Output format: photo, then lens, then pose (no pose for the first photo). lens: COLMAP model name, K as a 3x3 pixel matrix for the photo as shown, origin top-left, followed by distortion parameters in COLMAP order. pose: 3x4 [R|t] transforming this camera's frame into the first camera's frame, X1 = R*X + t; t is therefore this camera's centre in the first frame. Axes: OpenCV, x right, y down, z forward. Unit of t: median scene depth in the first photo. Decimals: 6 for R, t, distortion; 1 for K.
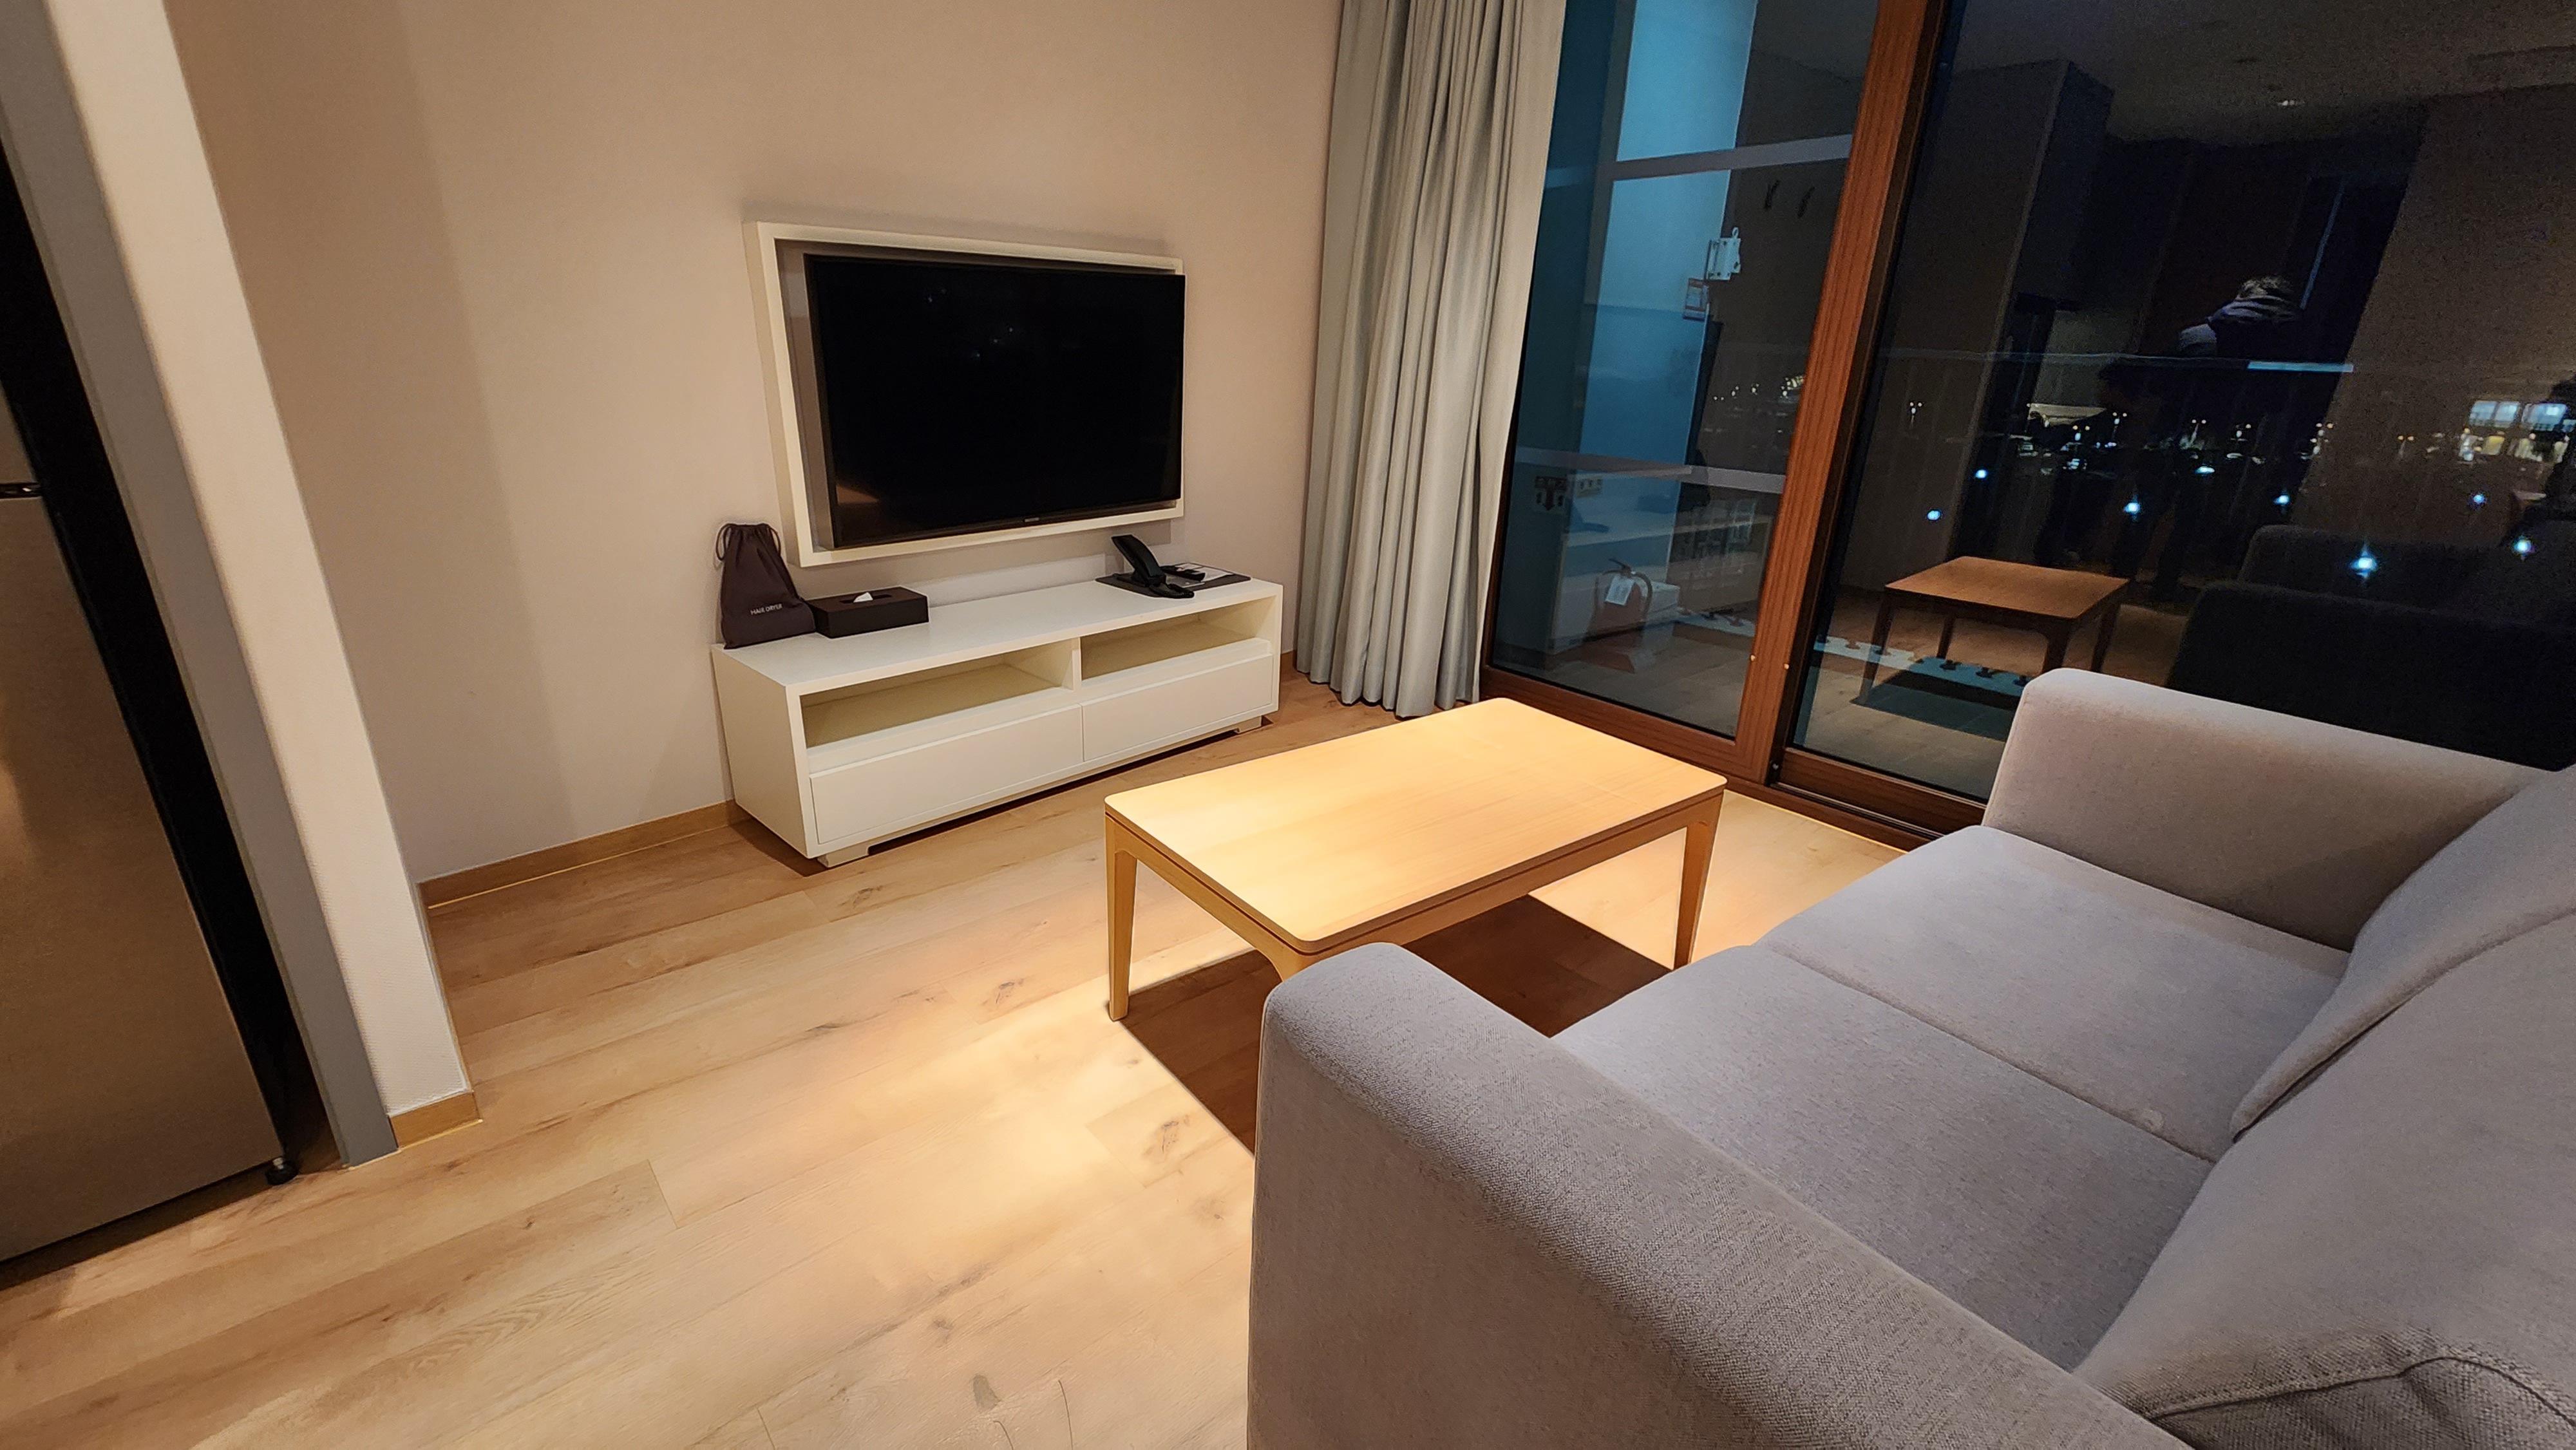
lens RADIAL K [[1065.7, 0, 1288.0], [0, 1065.7, 725.0], [0, 0, 1]] dist [-0.000622, -0.000911]
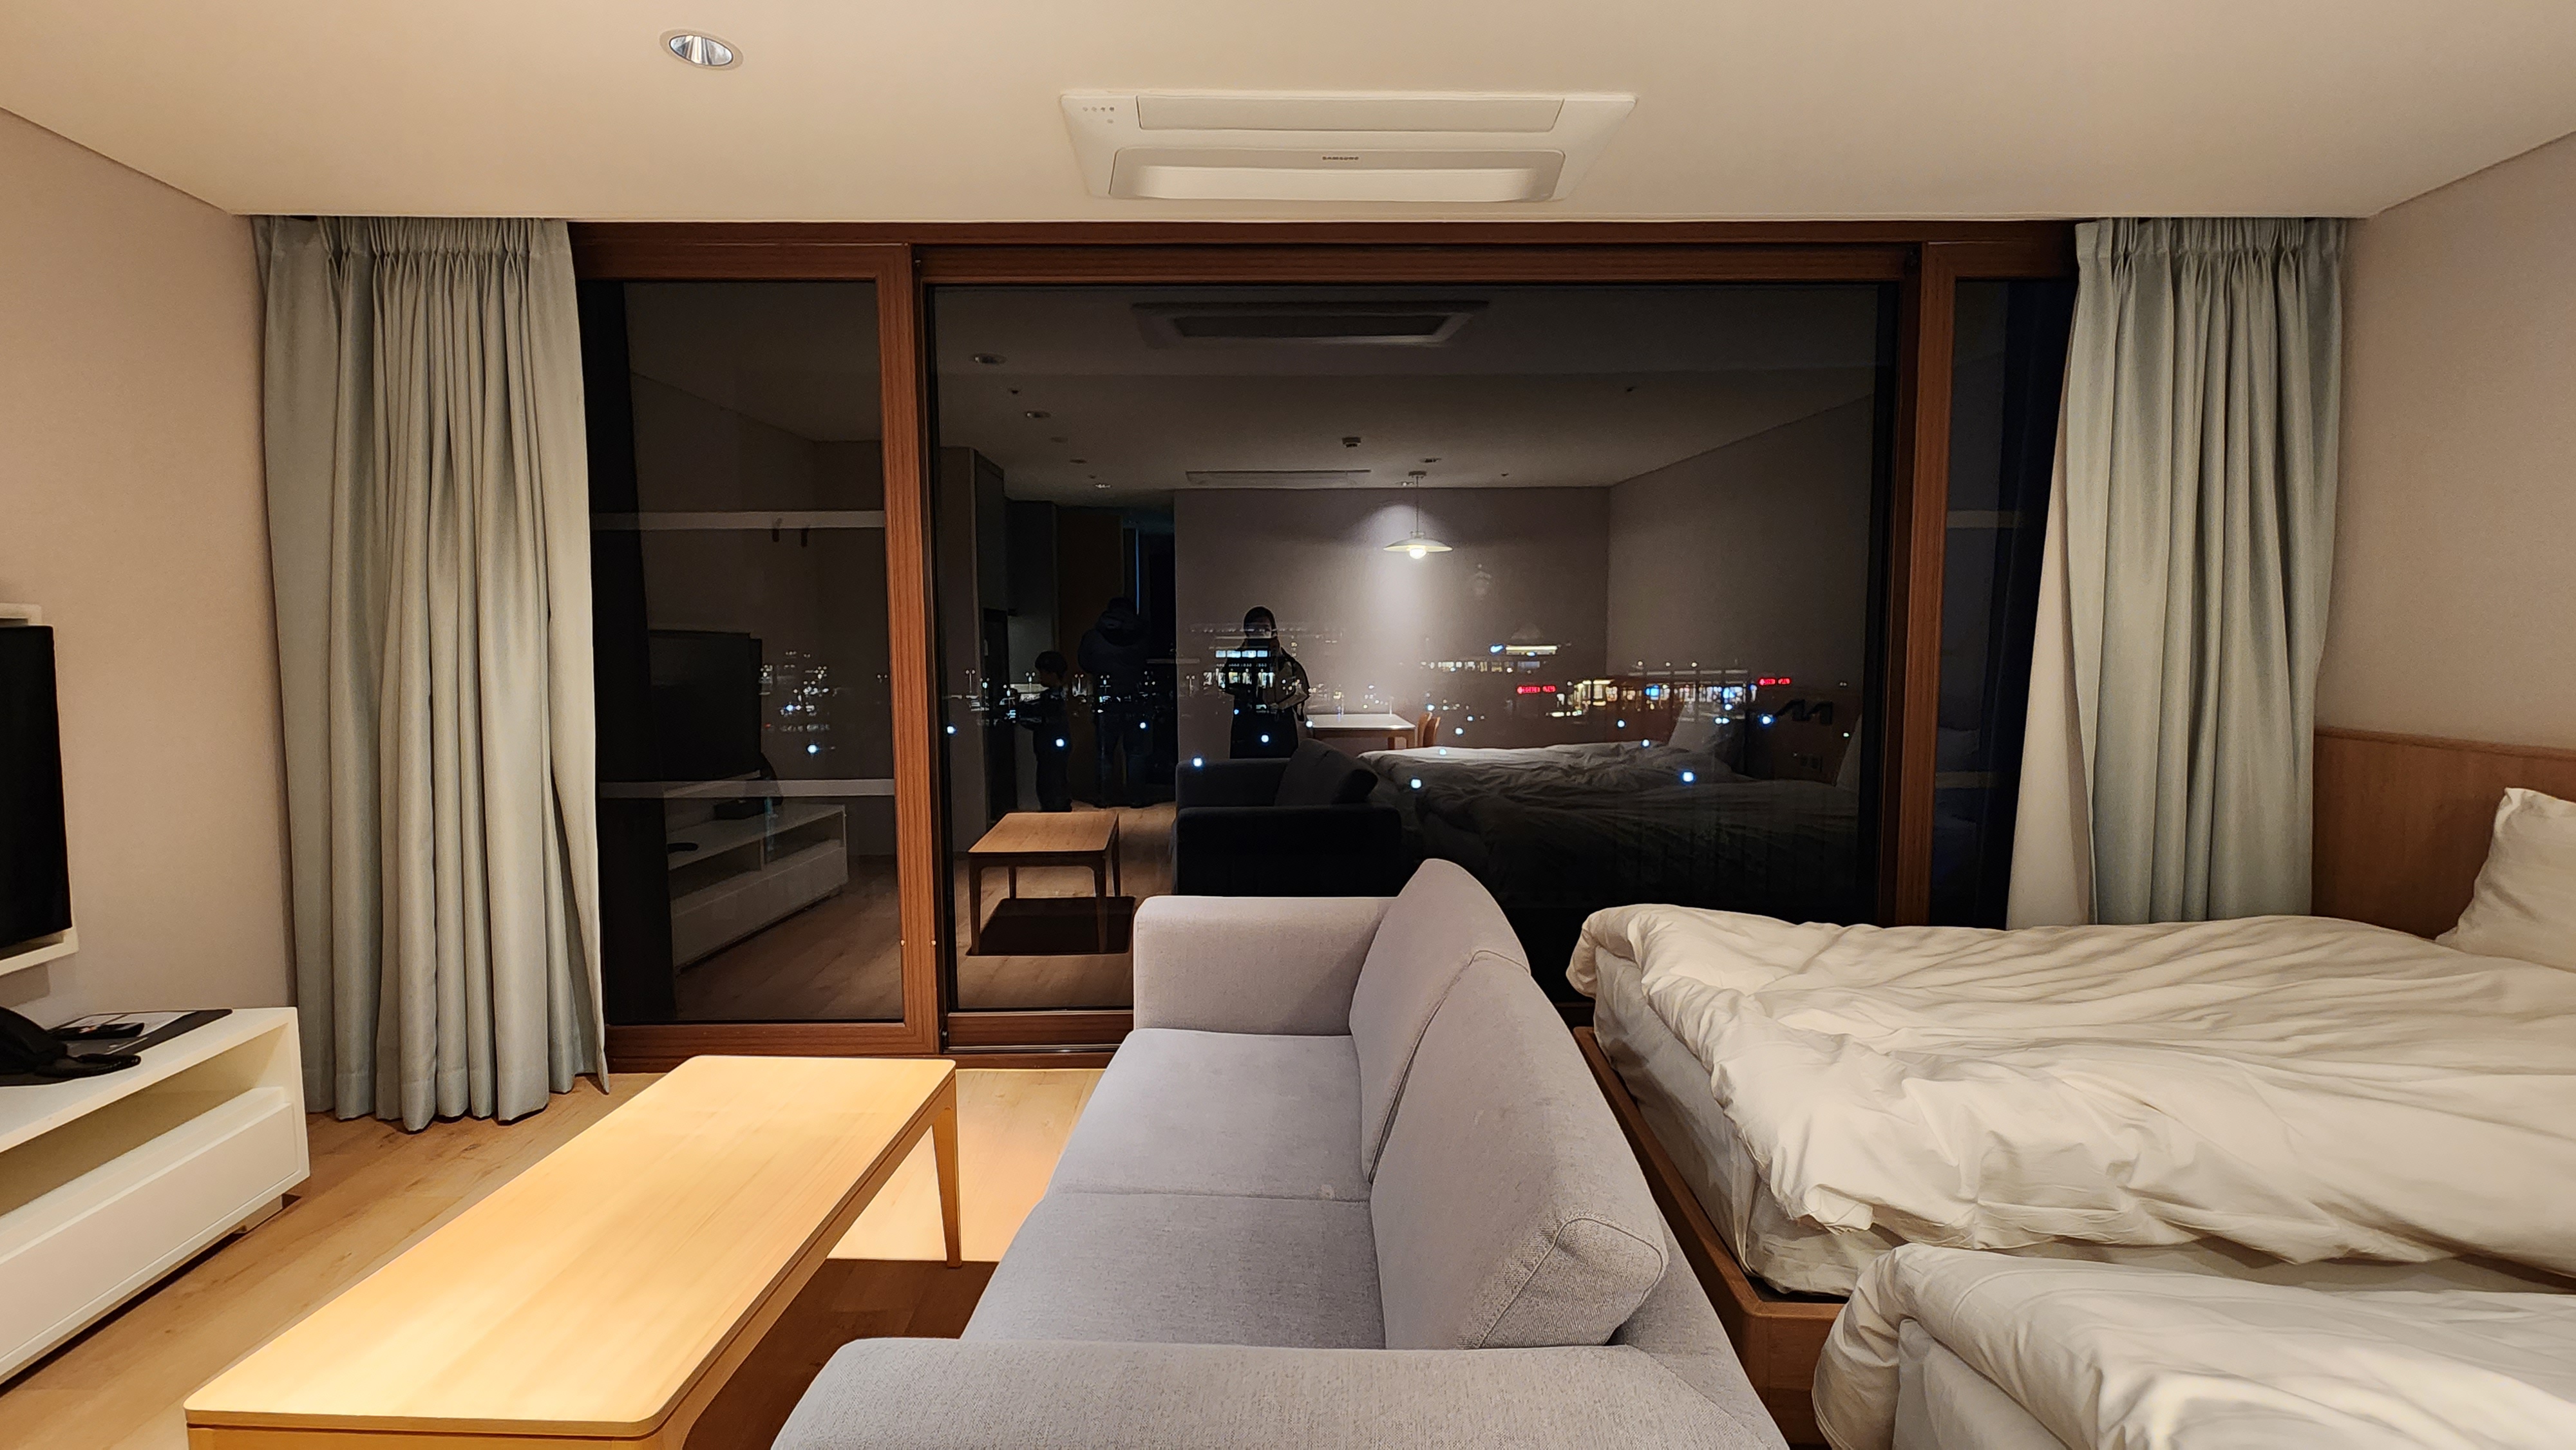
lens RADIAL K [[1024.9, 0, 1288.0], [0, 1024.9, 725.0], [0, 0, 1]] dist [0.000680, 0.000028]
pose [[0.640603, -0.092590, 0.762269, -0.094452], [0.284261, 0.950772, -0.123404, -0.032739], [-0.713318, 0.295736, 0.635387, -0.023498]]
